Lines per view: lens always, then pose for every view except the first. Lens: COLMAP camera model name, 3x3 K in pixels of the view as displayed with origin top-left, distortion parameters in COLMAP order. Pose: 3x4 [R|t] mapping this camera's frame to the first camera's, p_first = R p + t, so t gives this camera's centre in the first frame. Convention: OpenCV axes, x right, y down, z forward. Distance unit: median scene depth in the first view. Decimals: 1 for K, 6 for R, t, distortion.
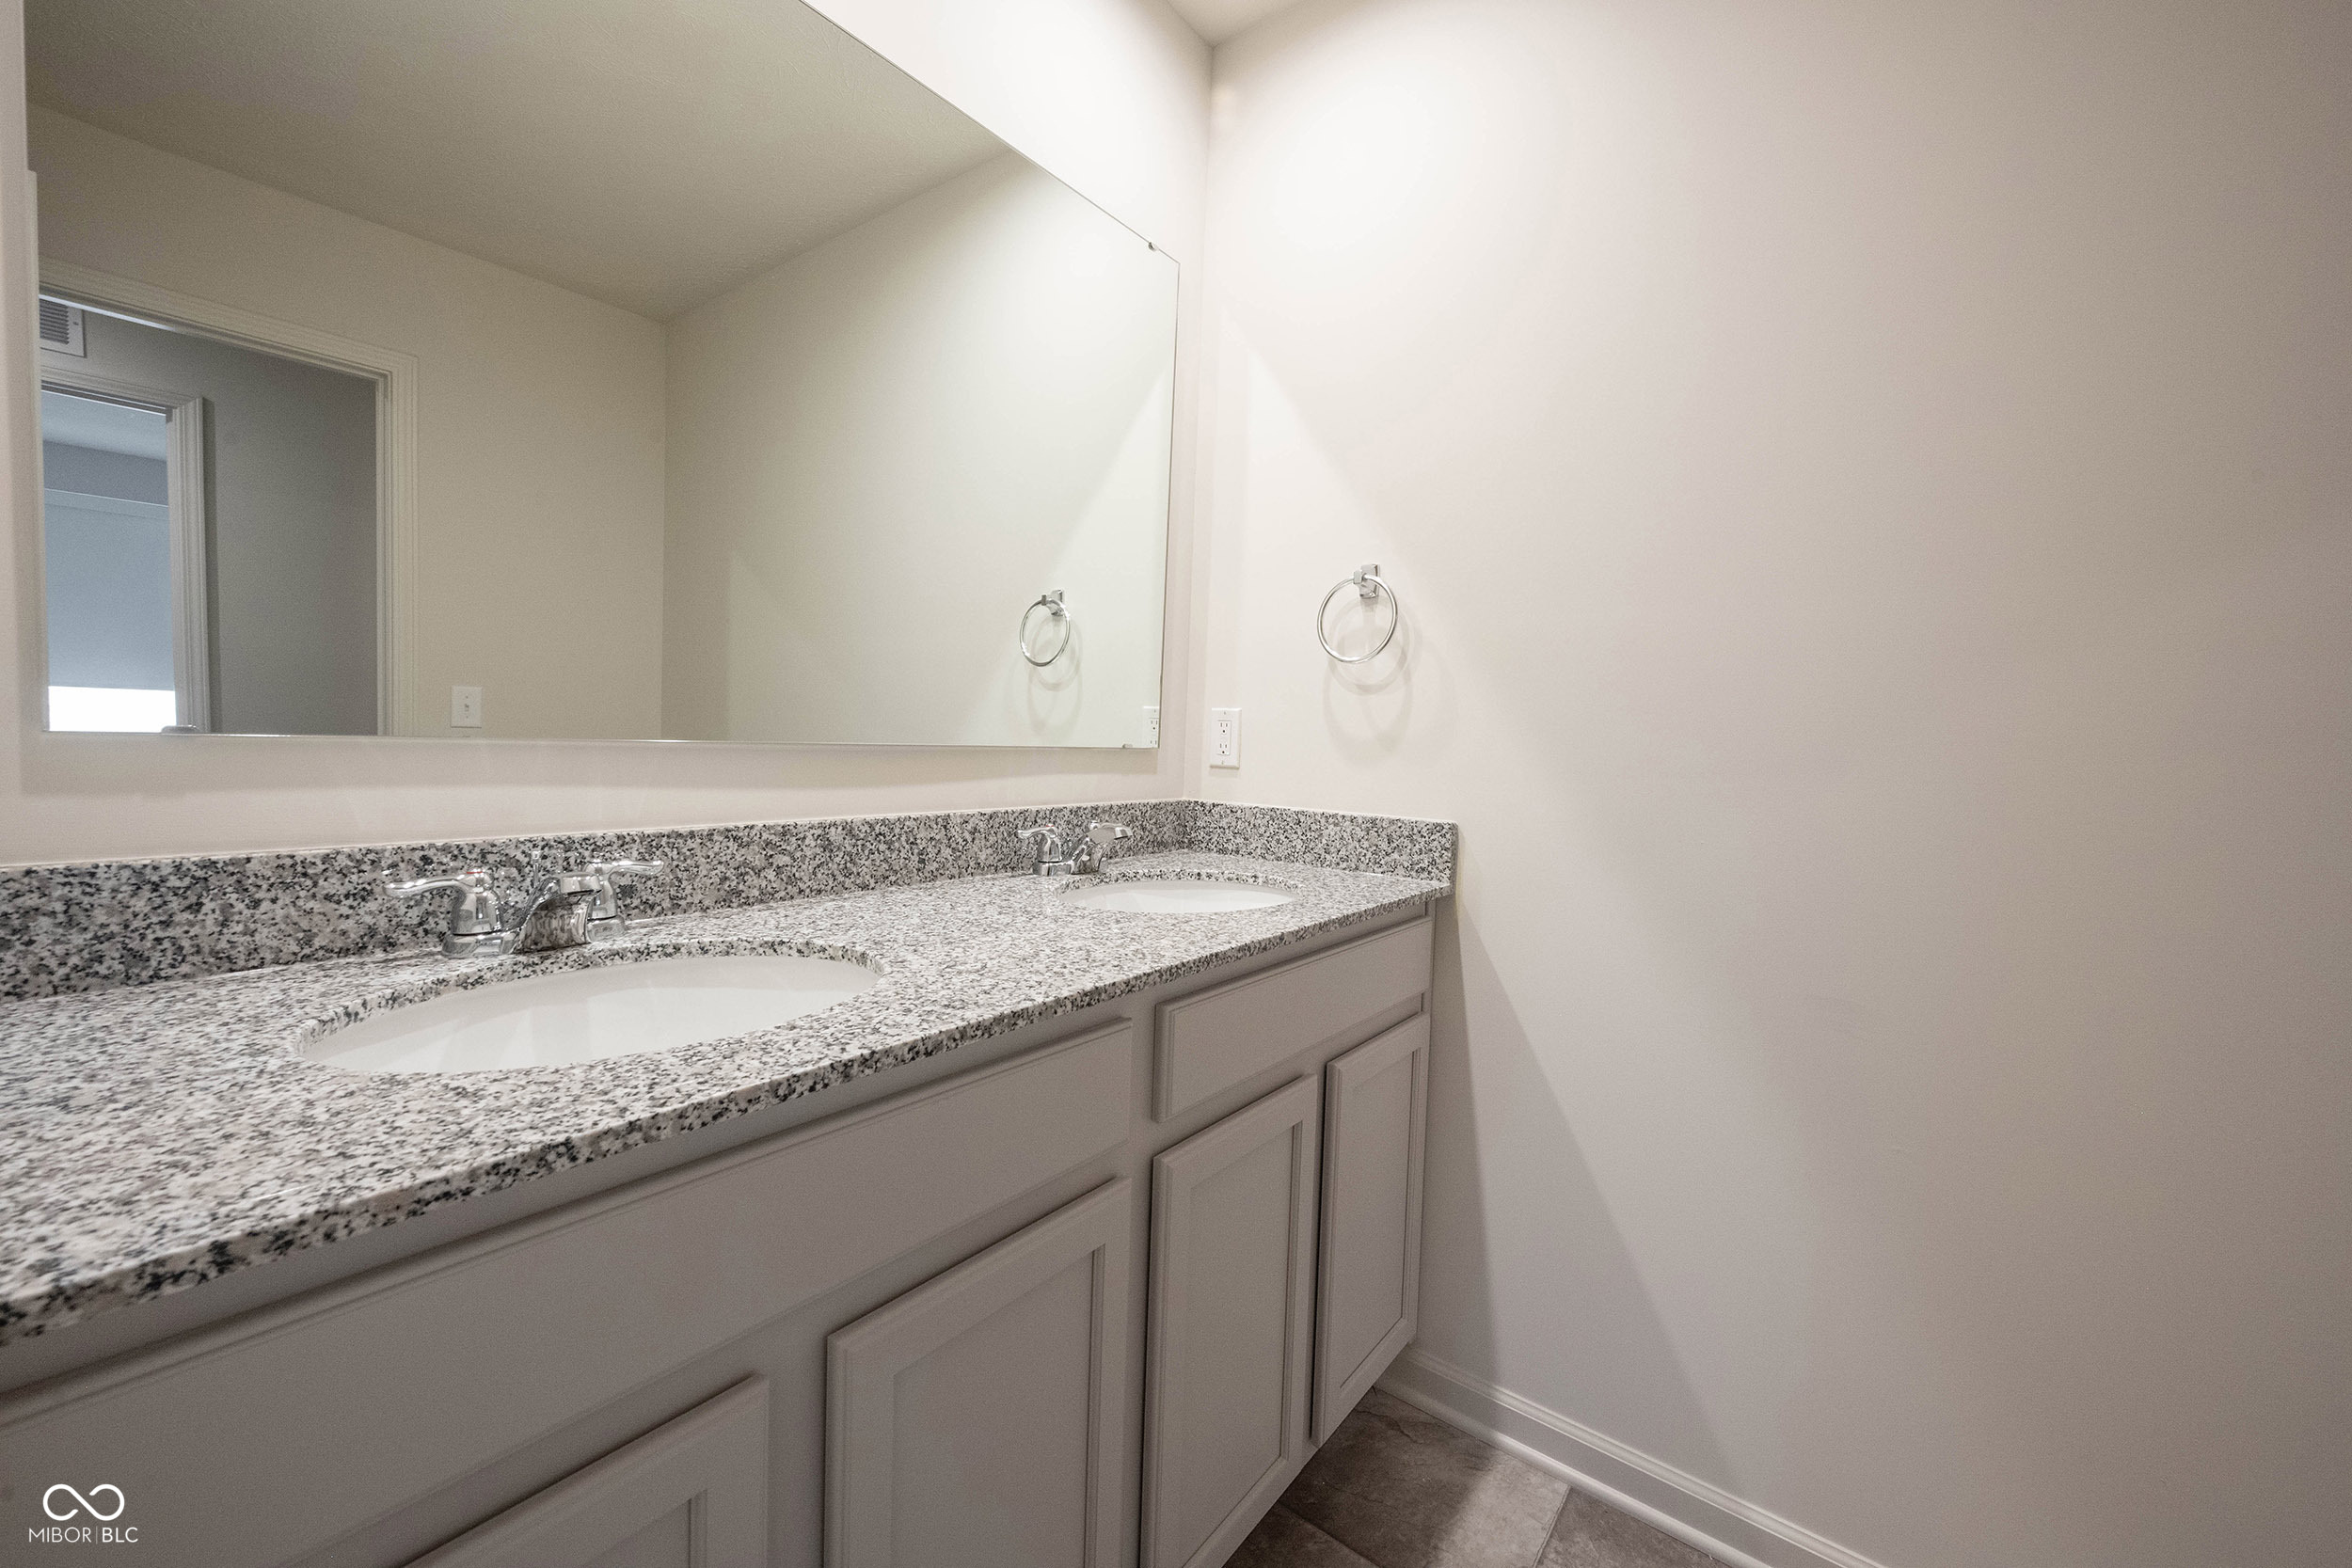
lens RADIAL K [[926.3, 0, 1174.4], [0, 926.3, 783.7], [0, 0, 1]] dist [-0.000617, 0.000330]
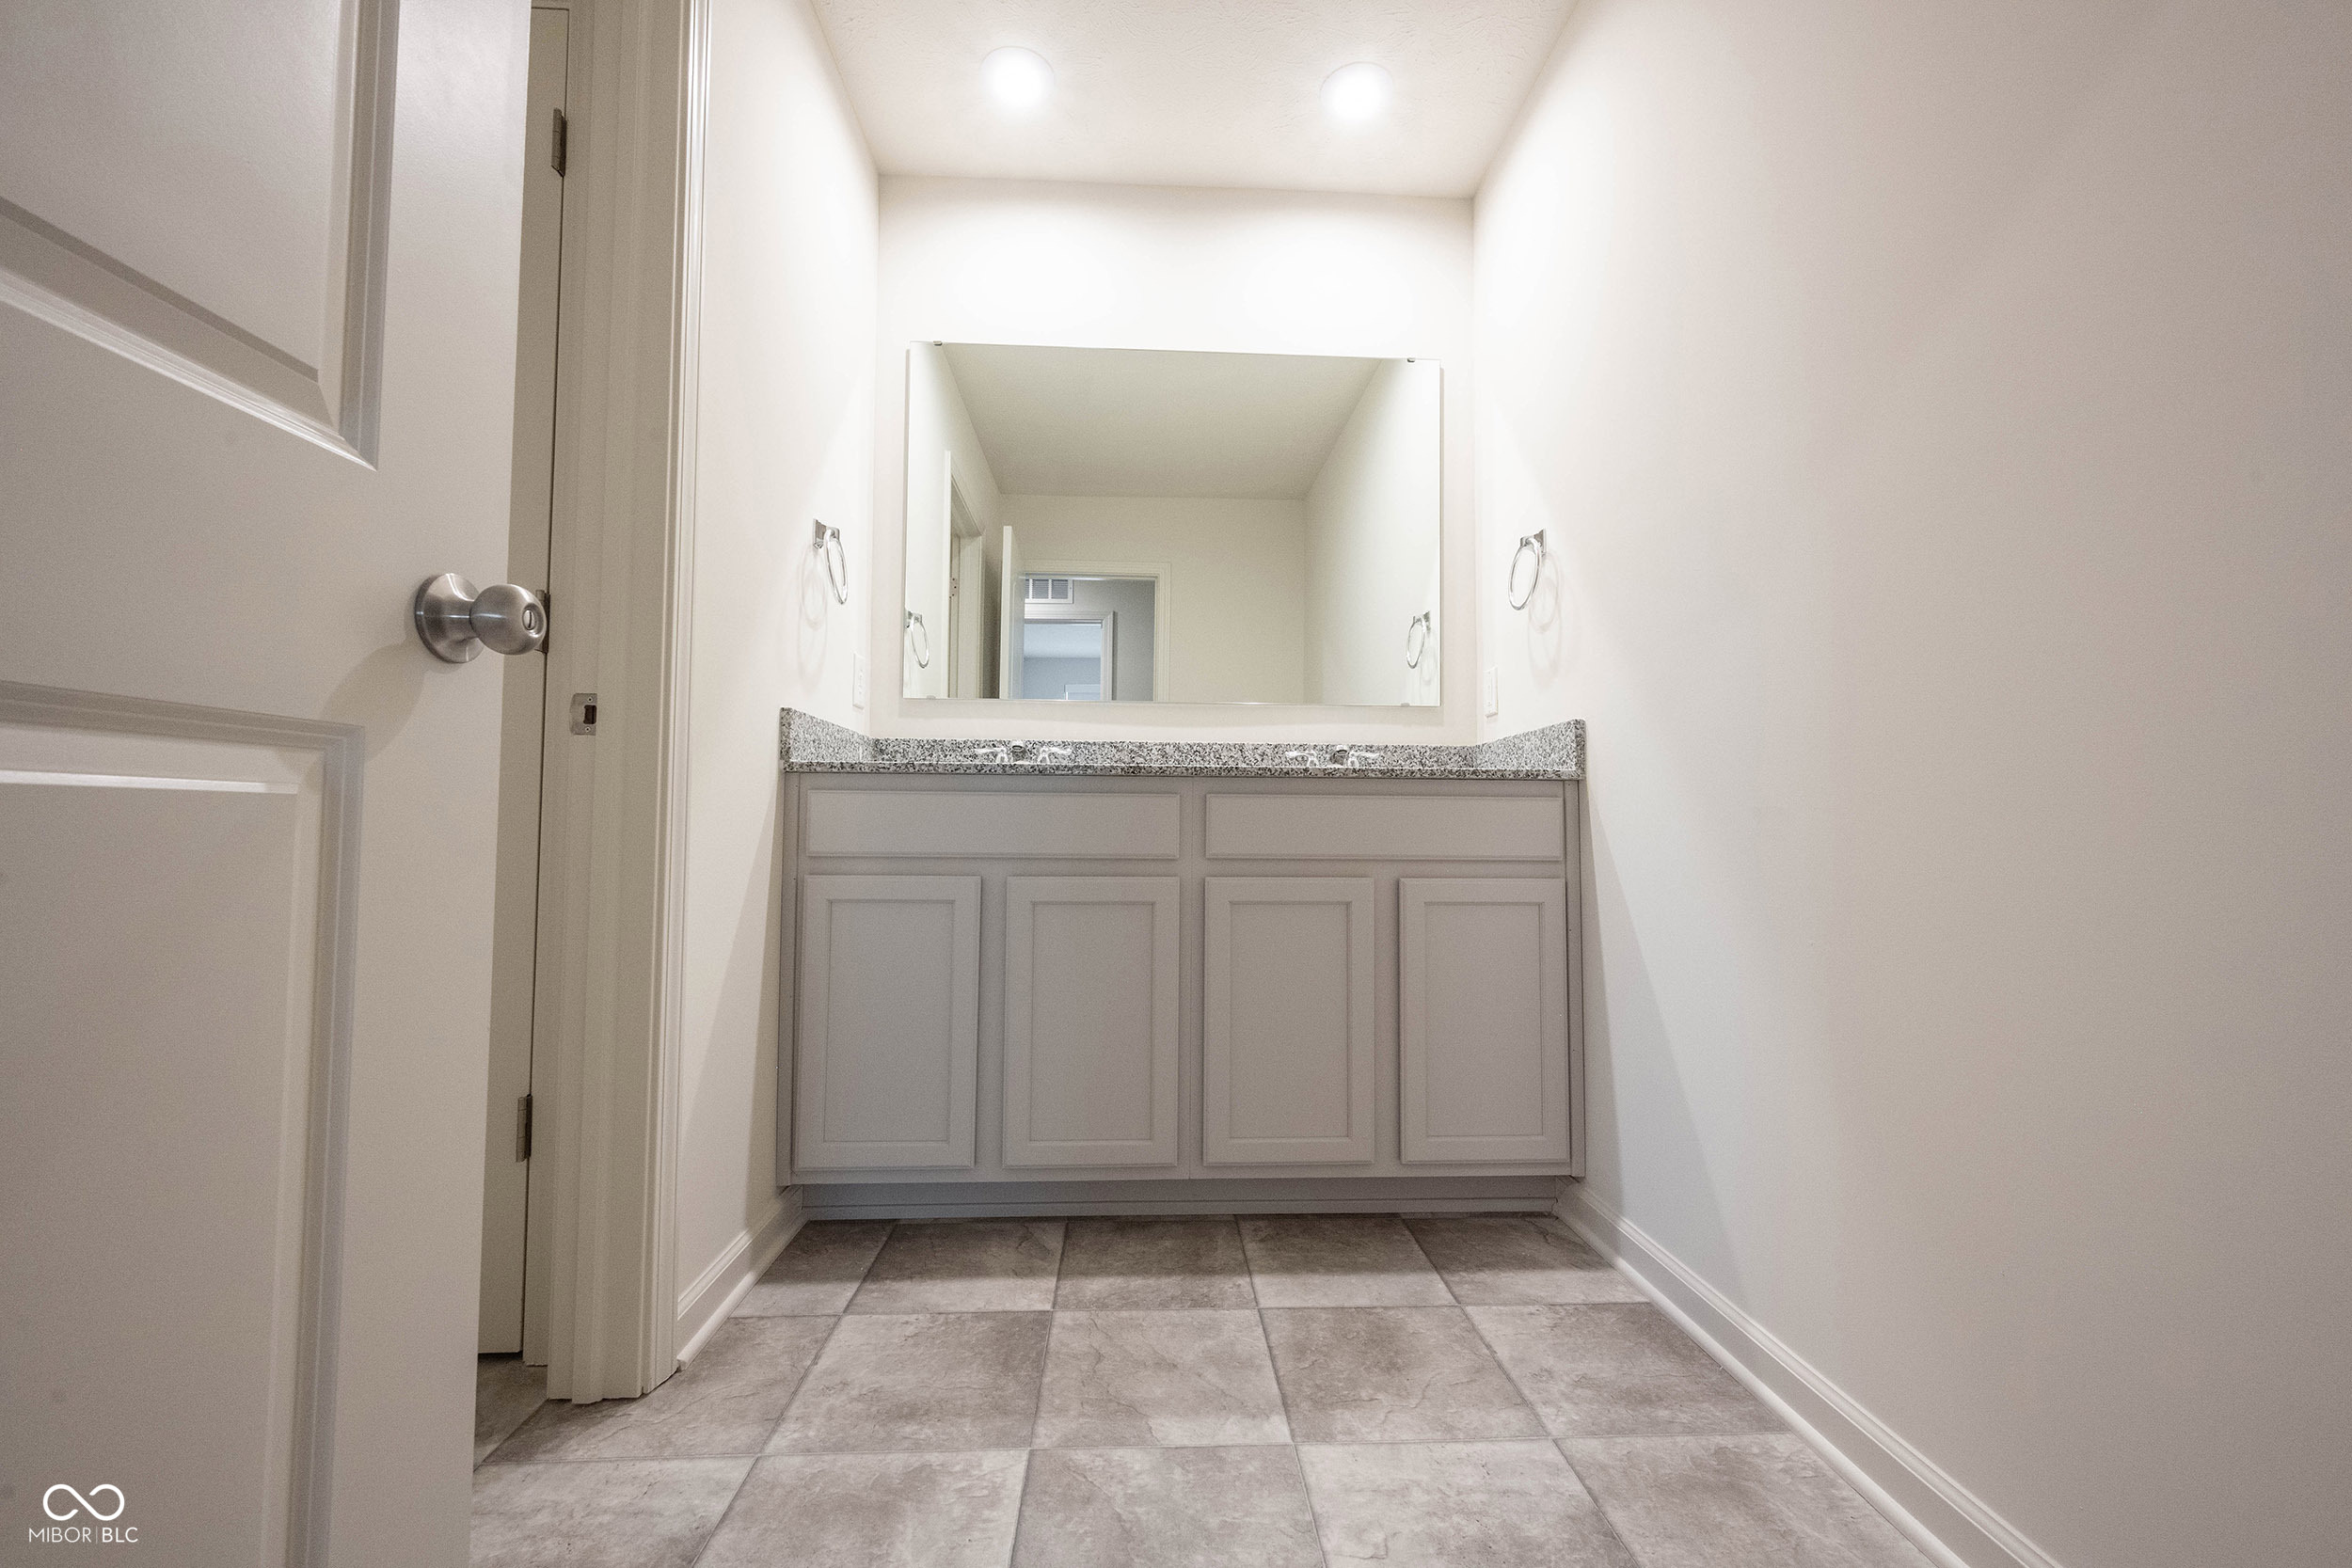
lens RADIAL K [[926.3, 0, 1174.4], [0, 926.3, 783.7], [0, 0, 1]] dist [-0.000617, 0.000330]
pose [[0.651804, -0.067592, -0.755370, 0.935132], [-0.025953, 0.993449, -0.111290, 0.294586], [0.757944, 0.092143, 0.645780, -0.179514]]
